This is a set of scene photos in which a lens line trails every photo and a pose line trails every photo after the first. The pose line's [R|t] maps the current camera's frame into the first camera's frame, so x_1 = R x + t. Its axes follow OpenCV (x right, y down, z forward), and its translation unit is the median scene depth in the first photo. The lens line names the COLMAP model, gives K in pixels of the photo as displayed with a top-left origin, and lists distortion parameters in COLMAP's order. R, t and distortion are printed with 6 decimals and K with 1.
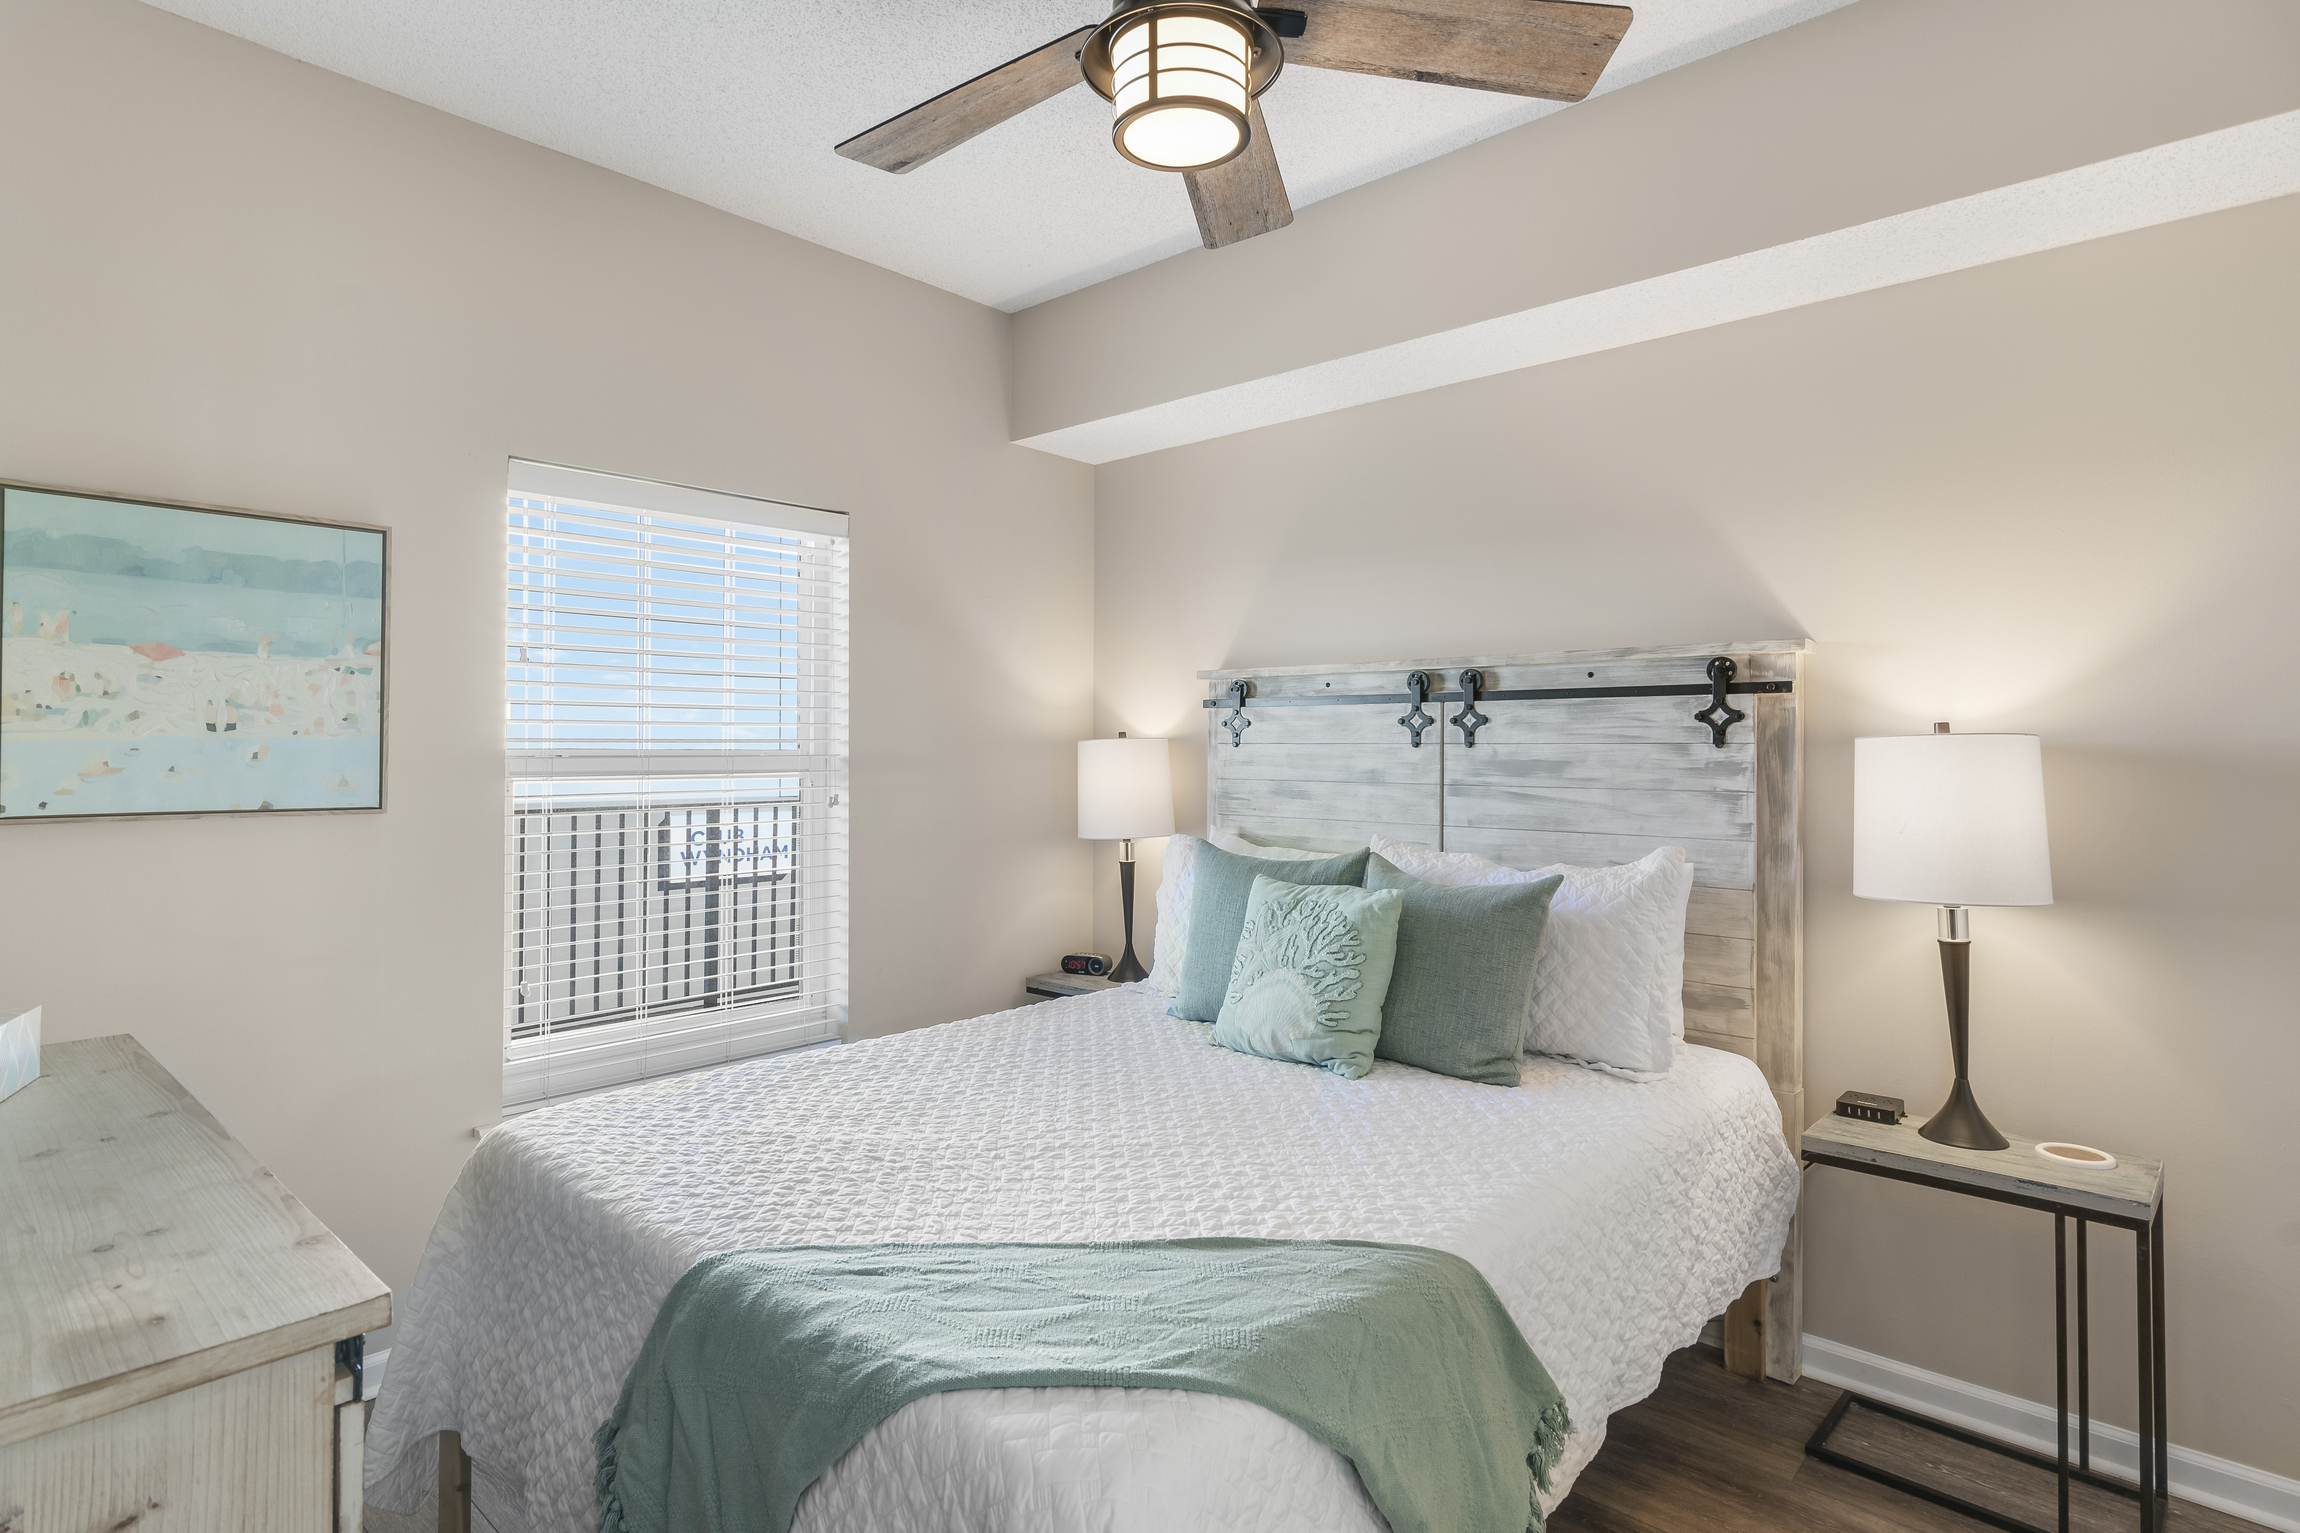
lens RADIAL K [[1167.1, 0, 1152.0], [0, 1167.1, 757.6], [0, 0, 1]] dist [-0.000884, -0.000571]
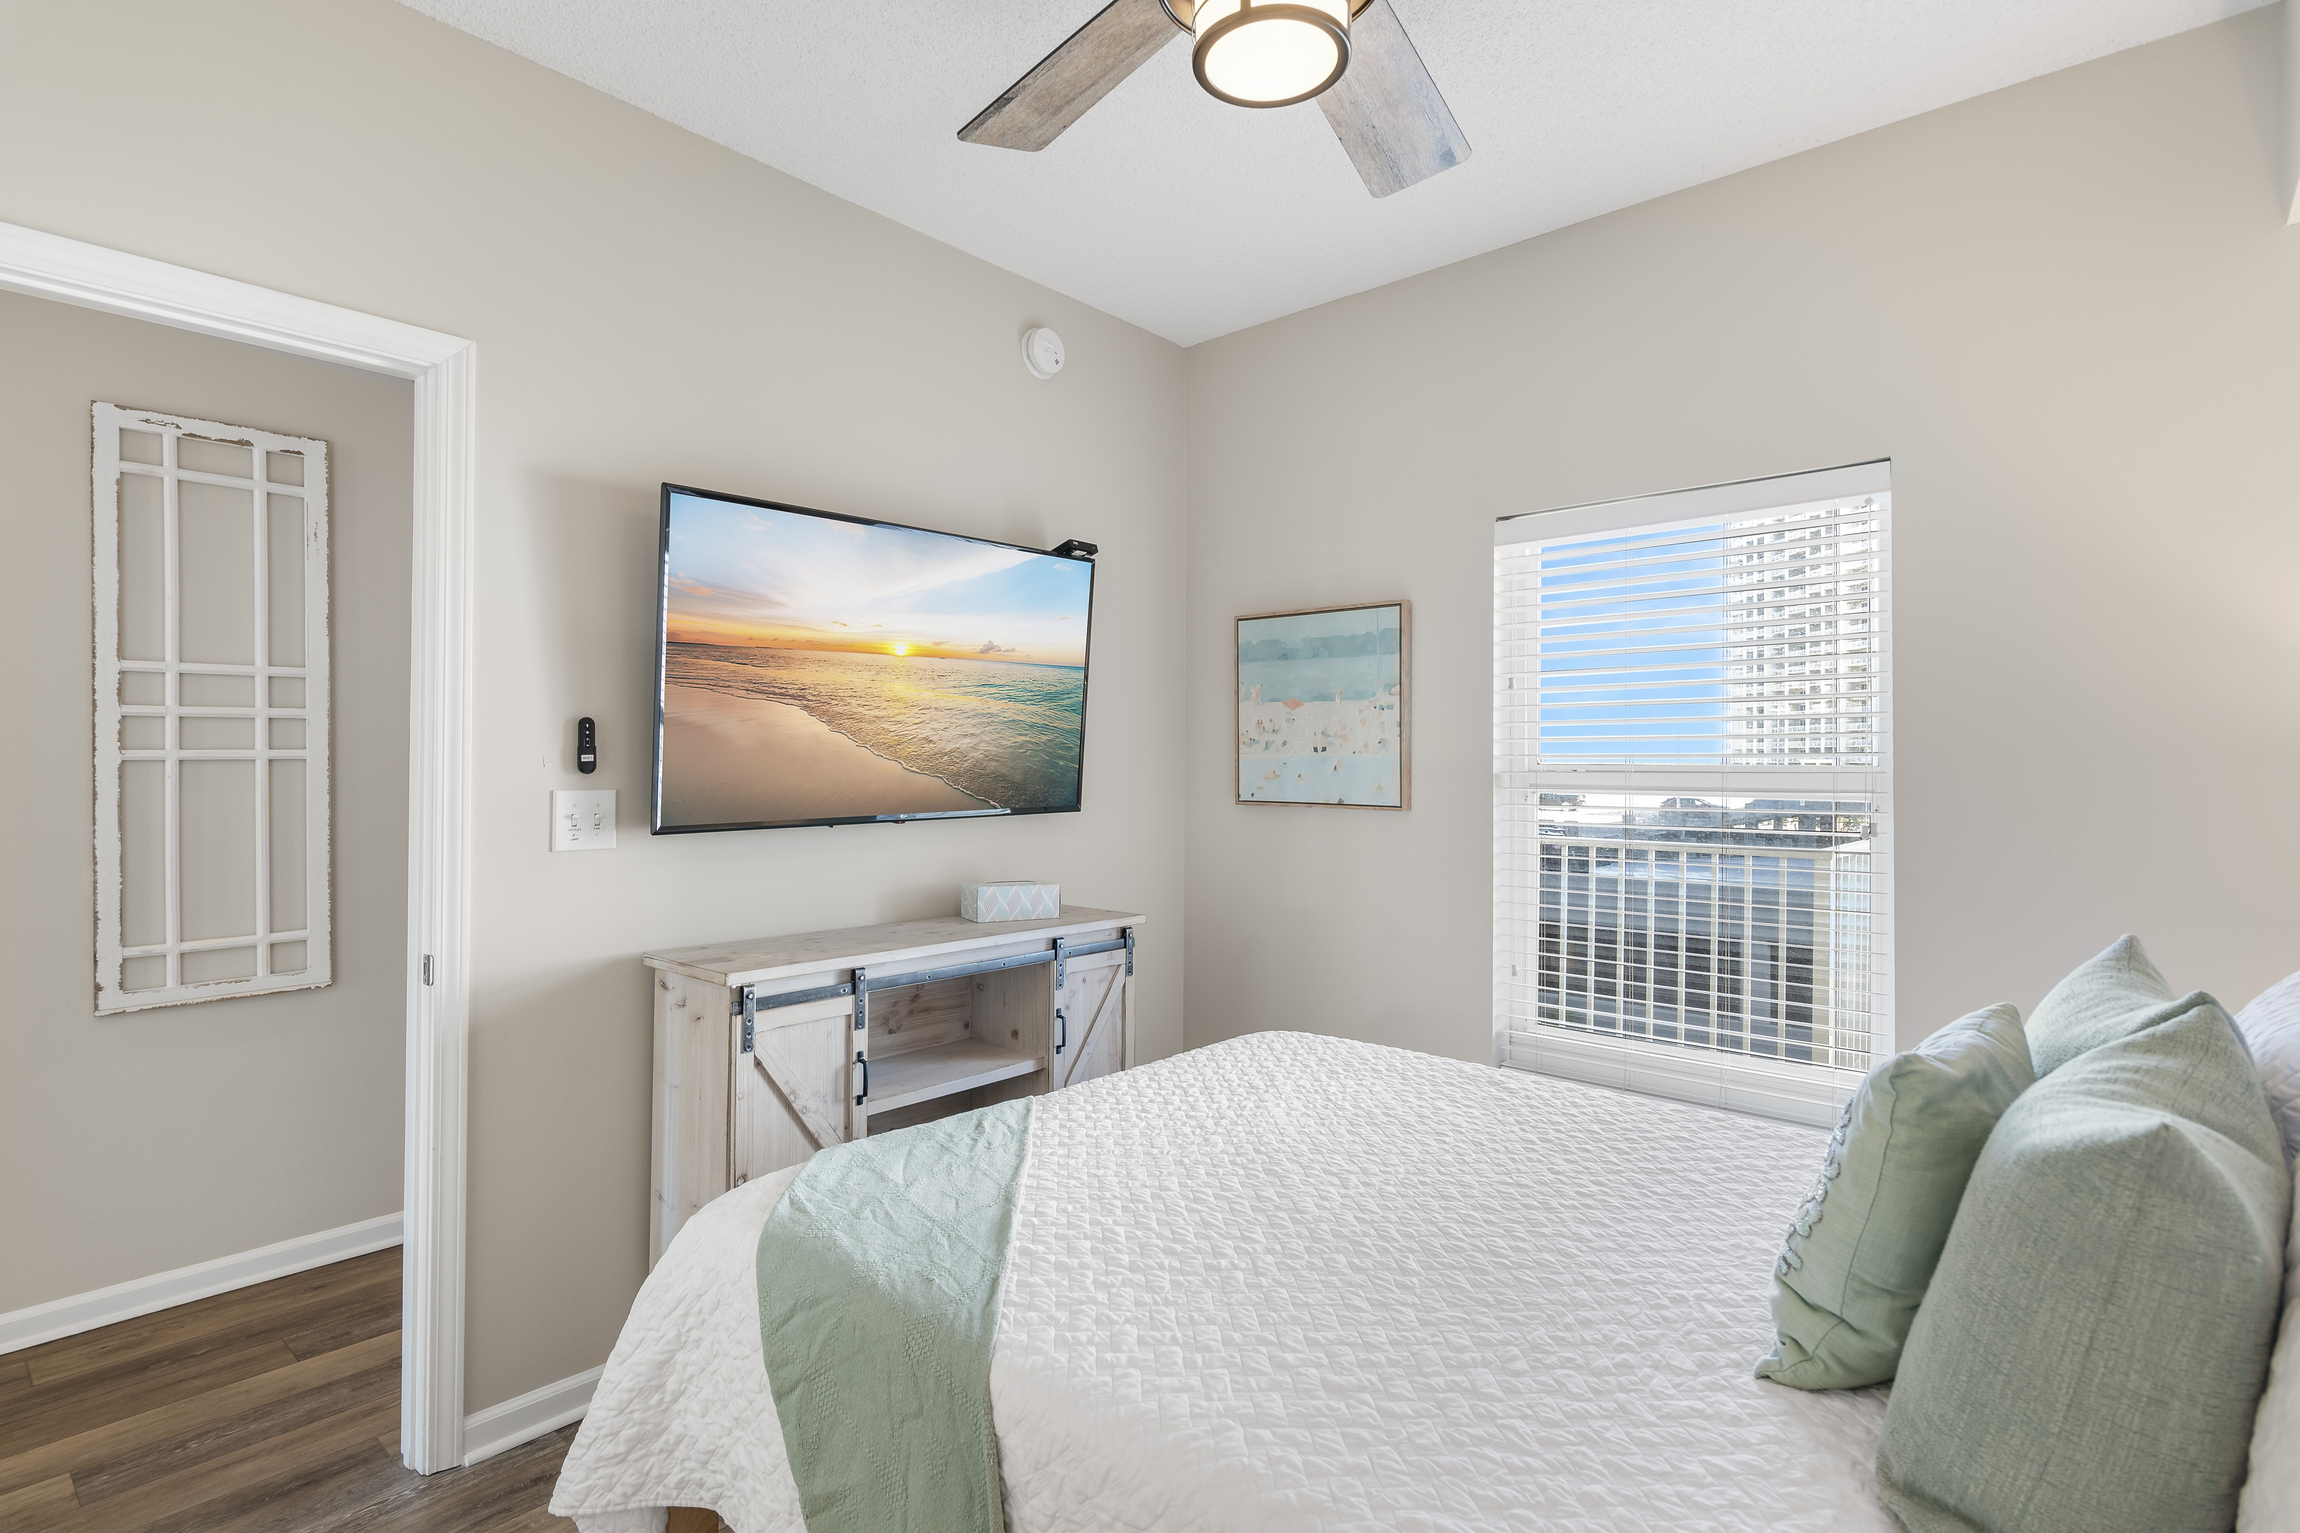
lens RADIAL K [[1167.1, 0, 1151.5], [0, 1167.1, 762.8], [0, 0, 1]] dist [-0.000884, -0.000571]
pose [[0.001968, -0.003228, -0.999993, 0.762598], [-0.012250, 0.999920, -0.003252, -0.000372], [0.999923, 0.012256, 0.001928, 0.773382]]
